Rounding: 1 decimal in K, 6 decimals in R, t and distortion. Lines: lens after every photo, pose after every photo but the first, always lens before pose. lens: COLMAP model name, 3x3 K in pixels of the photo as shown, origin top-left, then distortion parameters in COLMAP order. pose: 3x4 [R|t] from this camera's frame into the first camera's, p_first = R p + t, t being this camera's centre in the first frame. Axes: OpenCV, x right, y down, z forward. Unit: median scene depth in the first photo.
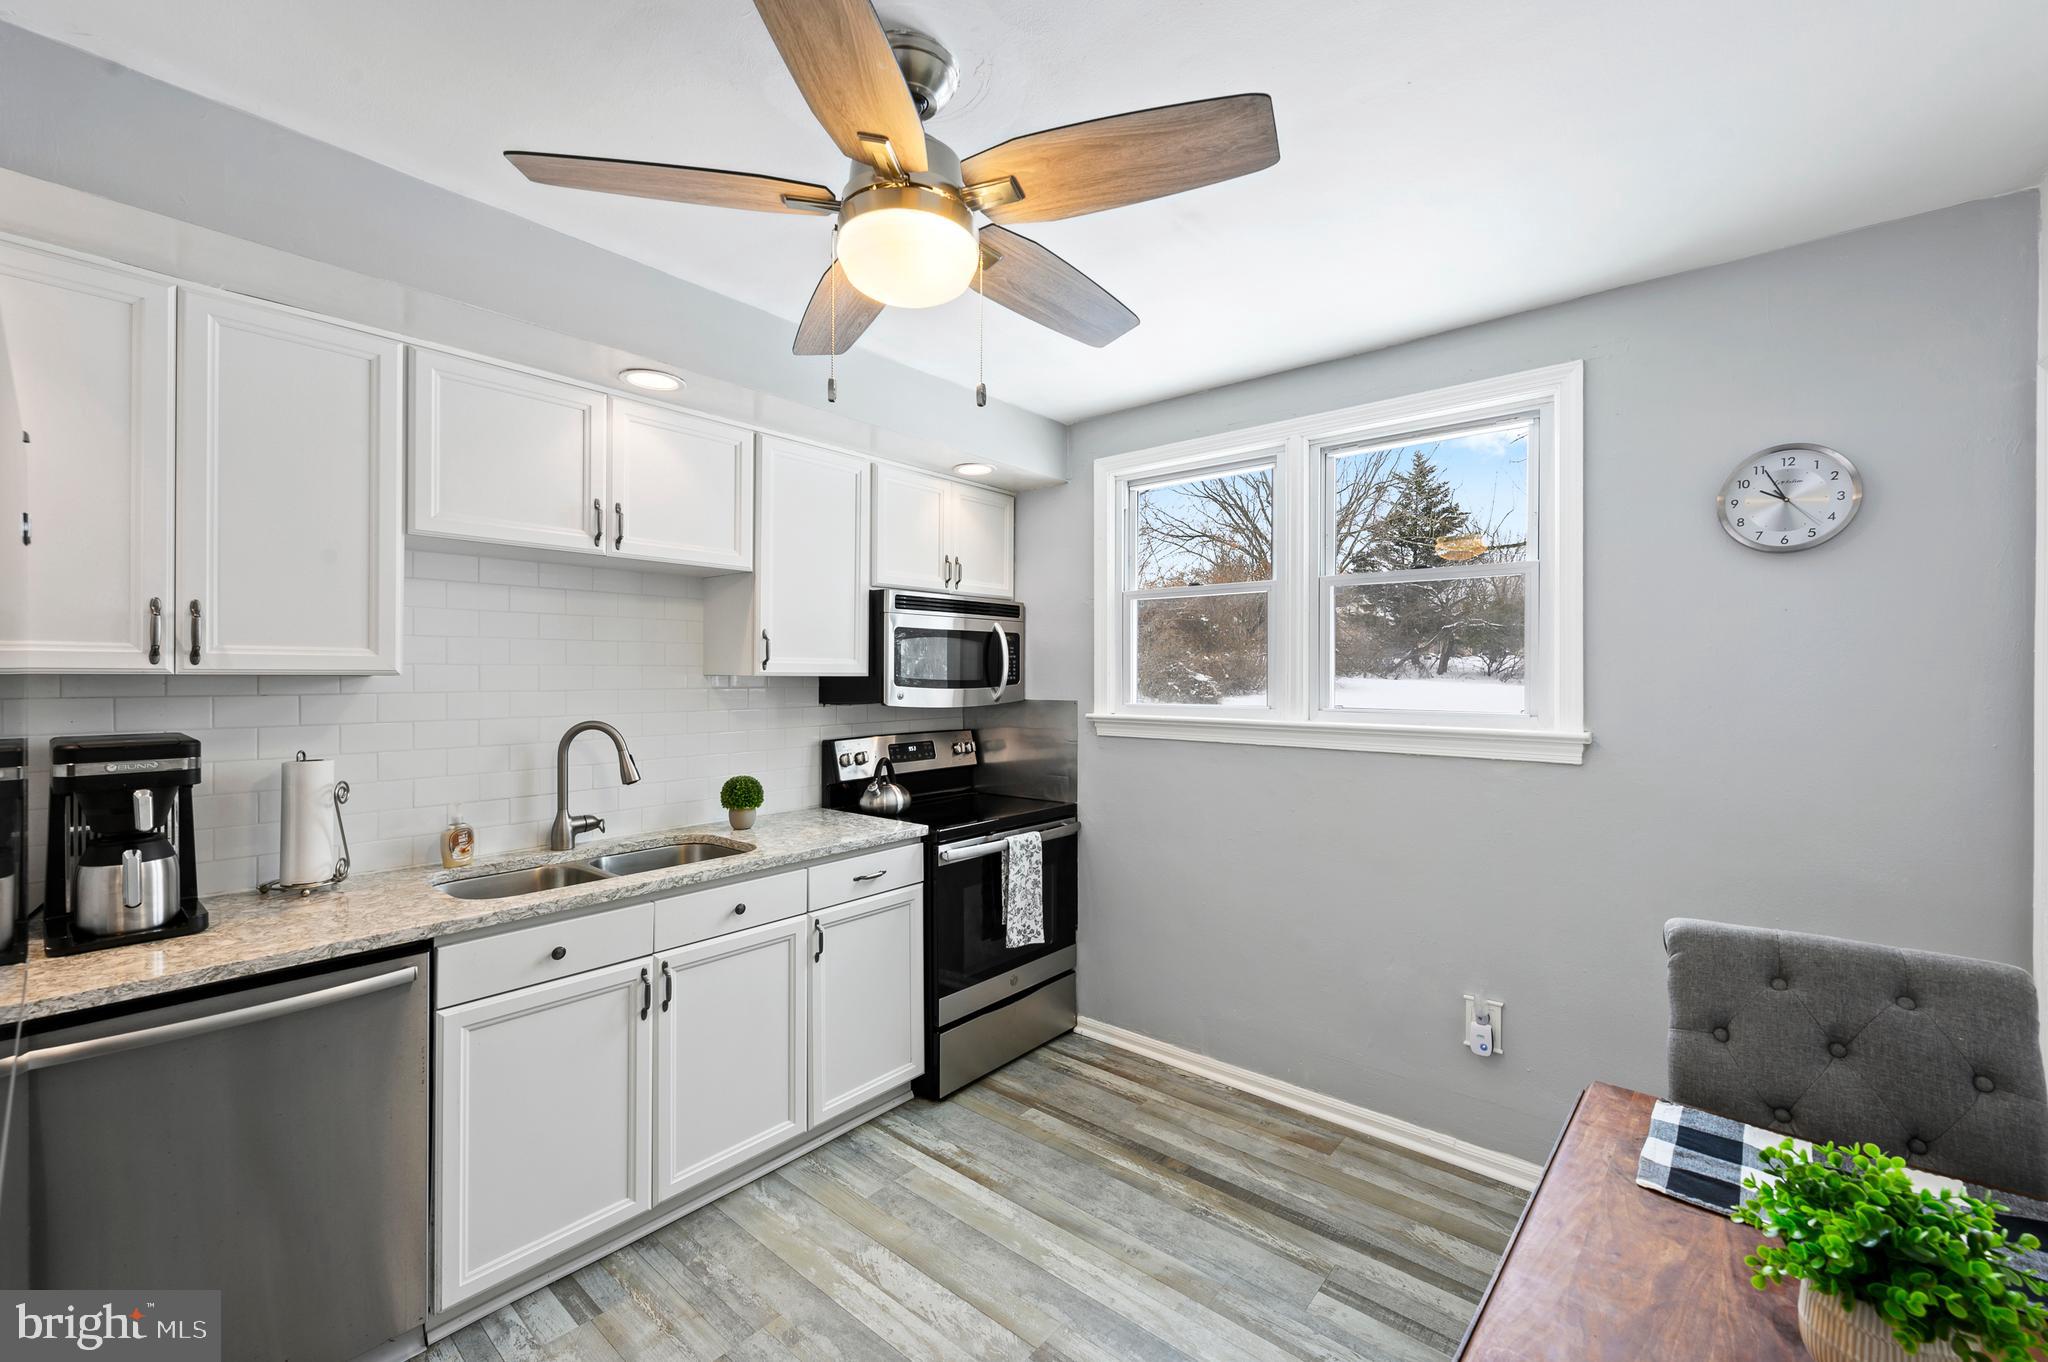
lens RADIAL K [[823.7, 0, 1051.4], [0, 823.7, 680.4], [0, 0, 1]] dist [-0.000693, -0.000159]
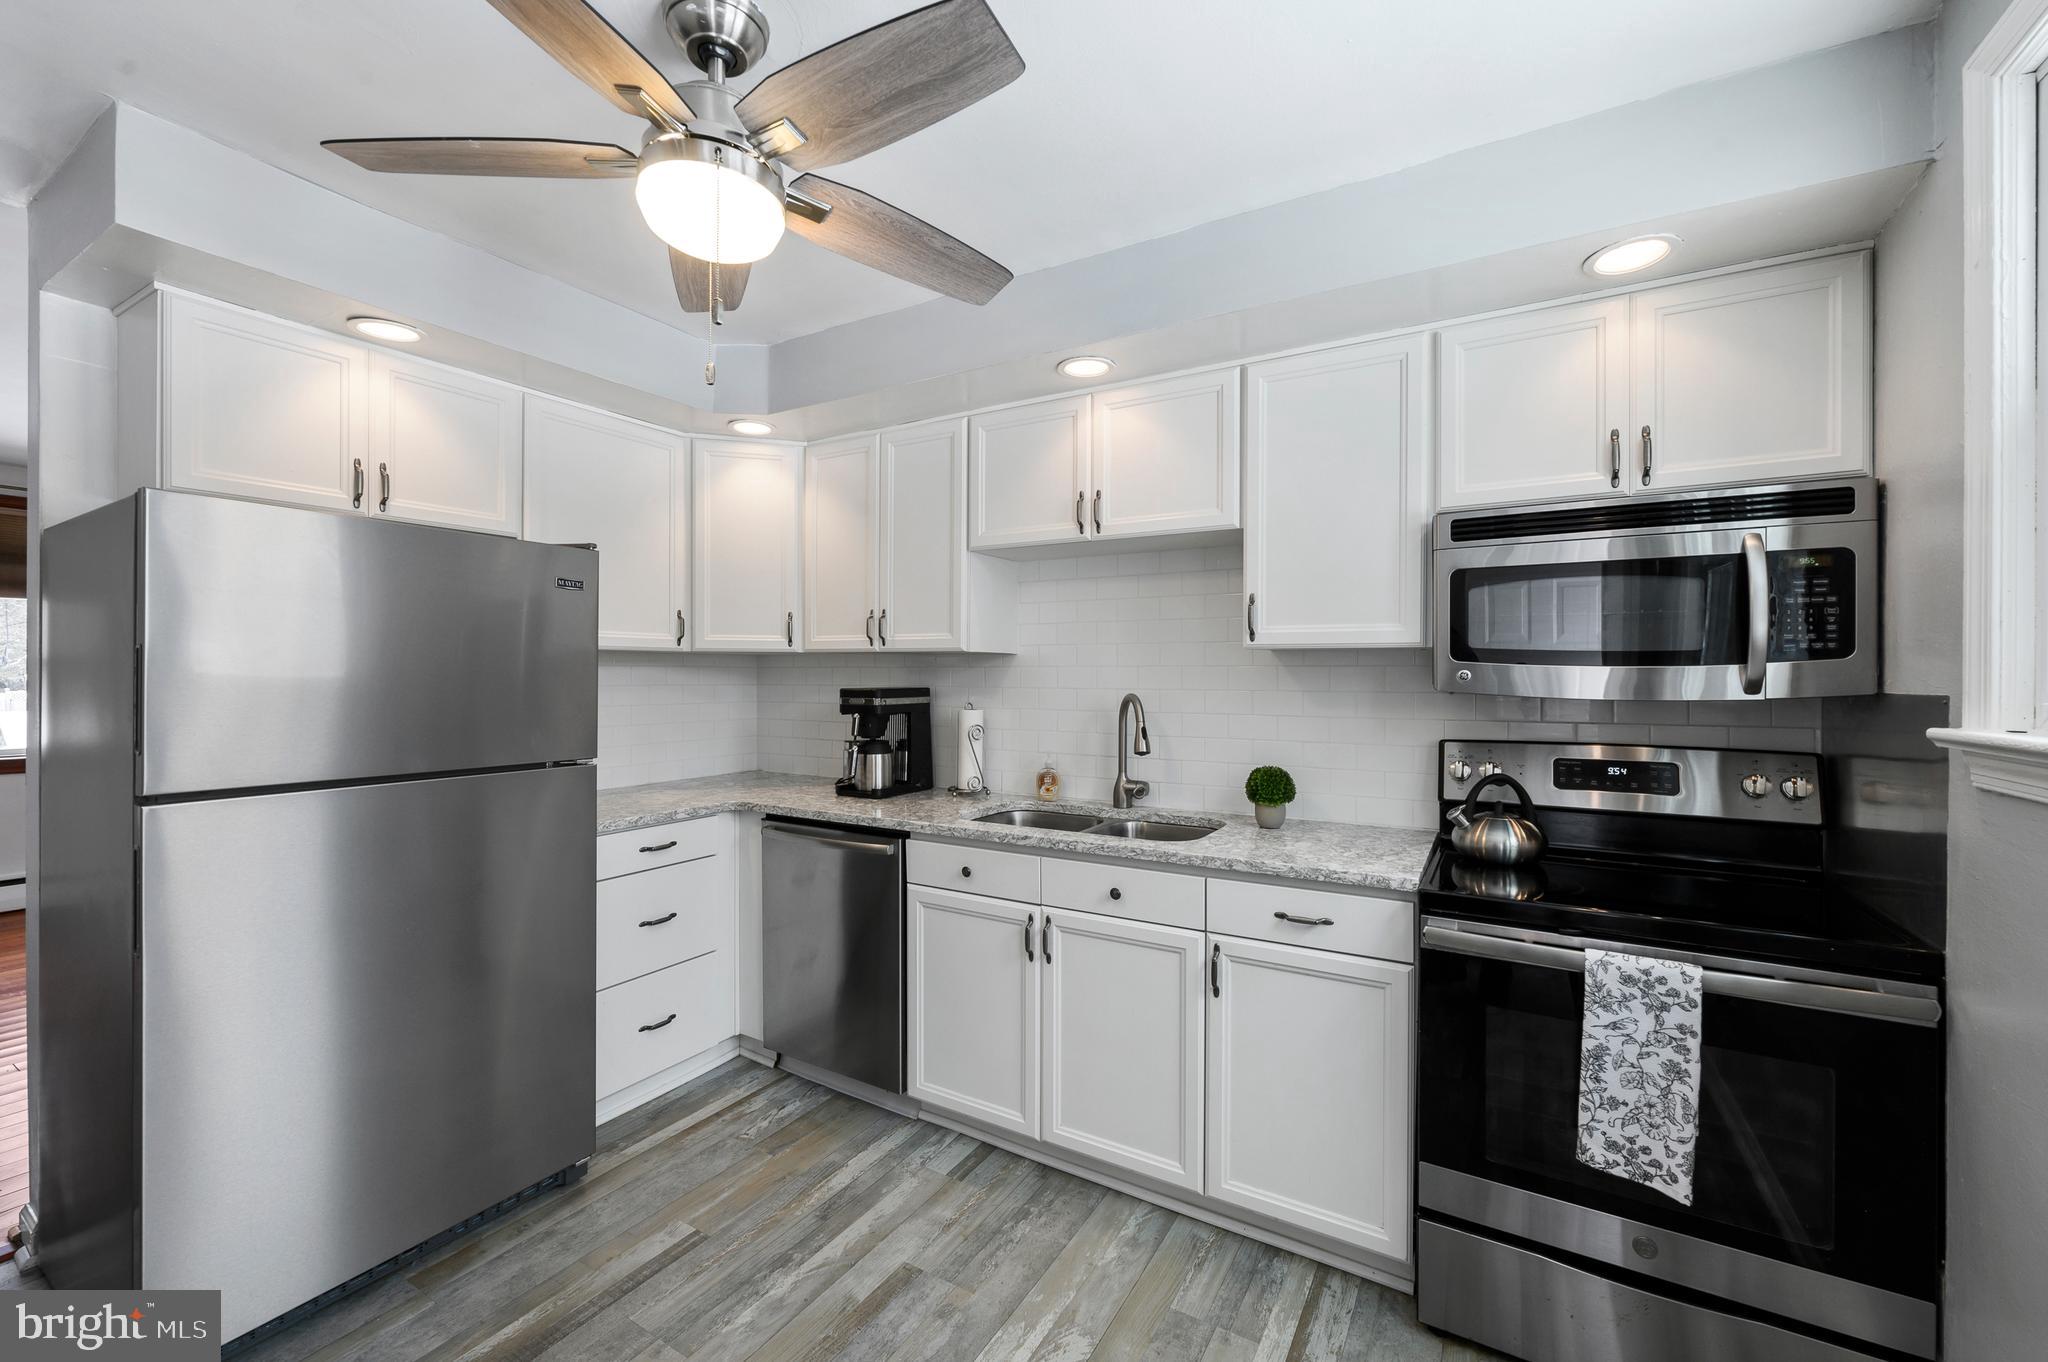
lens RADIAL K [[829.0, 0, 1024.0], [0, 829.0, 681.0], [0, 0, 1]] dist [0.000255, -0.000065]
pose [[0.147152, 0.006326, -0.989094, 0.495165], [-0.011418, 0.999924, 0.004696, 0.028834], [0.989048, 0.010602, 0.147213, 0.690551]]
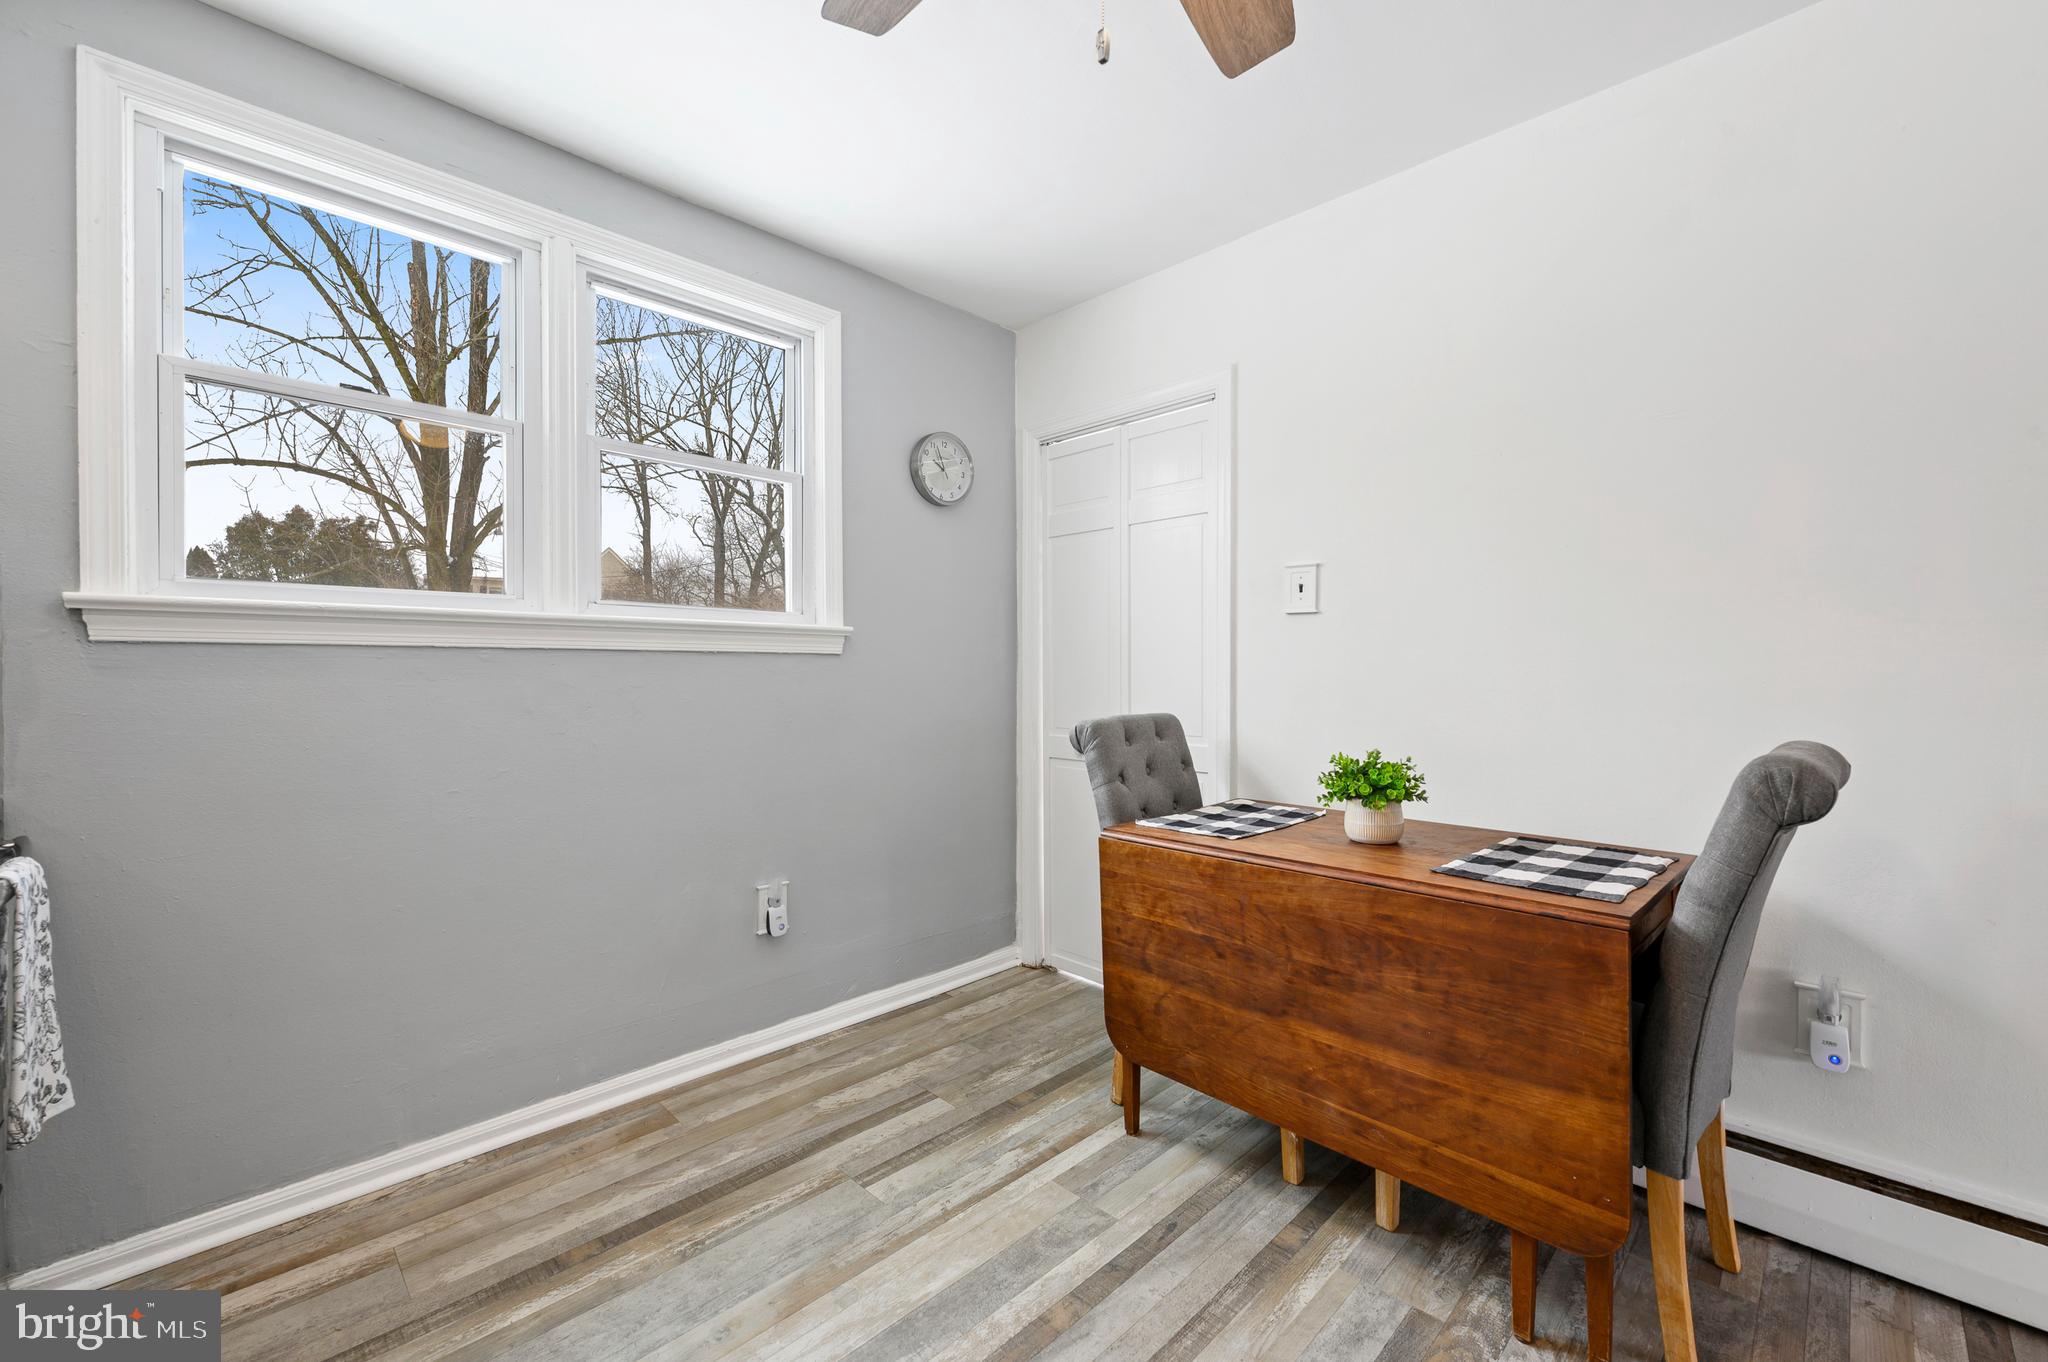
lens RADIAL K [[817.0, 0, 1024.8], [0, 817.0, 673.8], [0, 0, 1]] dist [0.000504, 0.000214]
pose [[0.107358, -0.007735, 0.994190, -0.469879], [0.005373, 0.999960, 0.007199, 0.115973], [-0.994206, 0.004569, 0.107395, 0.572500]]
